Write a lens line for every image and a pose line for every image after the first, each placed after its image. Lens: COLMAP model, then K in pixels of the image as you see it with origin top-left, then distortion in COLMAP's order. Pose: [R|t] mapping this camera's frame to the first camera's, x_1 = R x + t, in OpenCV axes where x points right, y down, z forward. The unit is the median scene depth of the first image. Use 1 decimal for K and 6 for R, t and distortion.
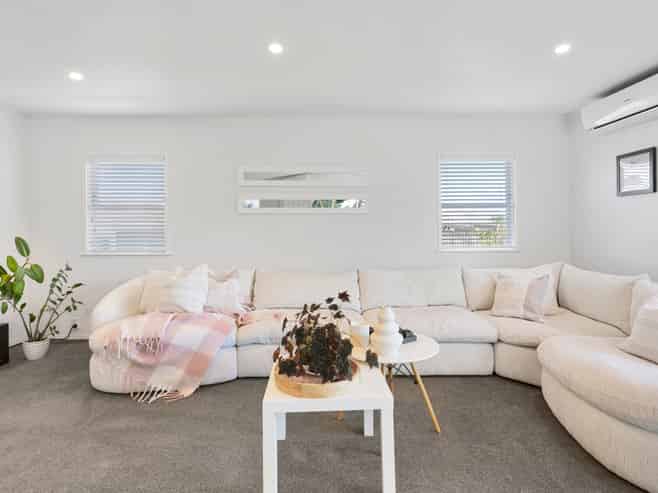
lens RADIAL K [[340.7, 0, 329.8], [0, 340.7, 253.5], [0, 0, 1]] dist [0.001549, 0.000347]
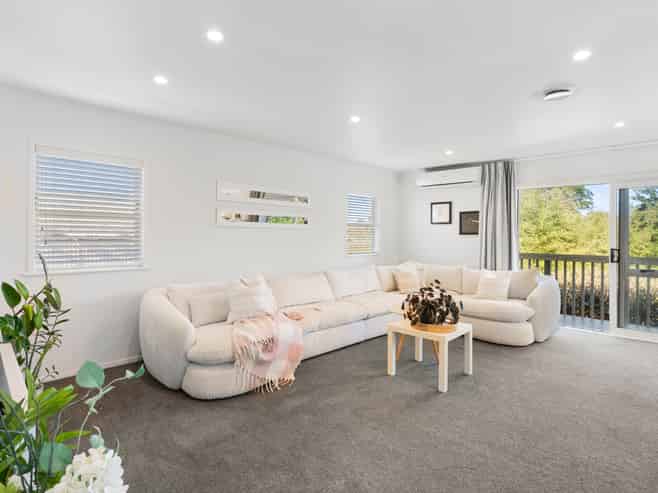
lens RADIAL K [[356.2, 0, 326.6], [0, 356.2, 251.2], [0, 0, 1]] dist [0.002154, 0.000377]
pose [[0.723739, -0.017103, 0.689862, -0.929233], [0.045190, 0.998722, -0.022649, -0.000955], [-0.688592, 0.047566, 0.723587, -0.010440]]
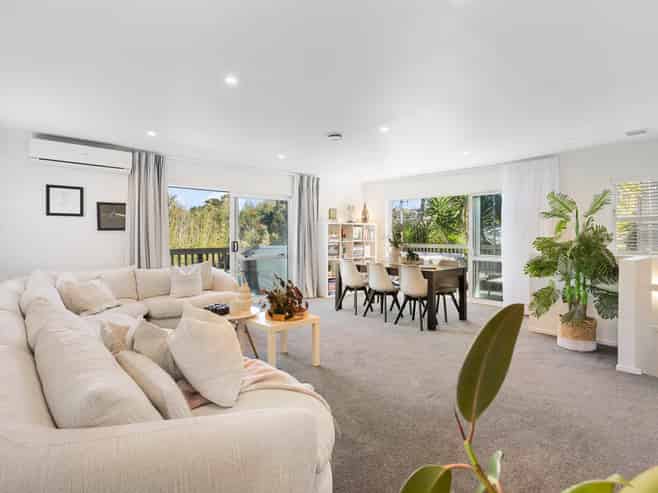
lens RADIAL K [[356.2, 0, 326.6], [0, 356.2, 251.2], [0, 0, 1]] dist [0.002154, 0.000377]
pose [[-0.666672, -0.023150, 0.744992, -0.885705], [0.072946, 0.992693, 0.096125, -0.086001], [-0.741773, 0.118428, -0.660112, 1.132970]]
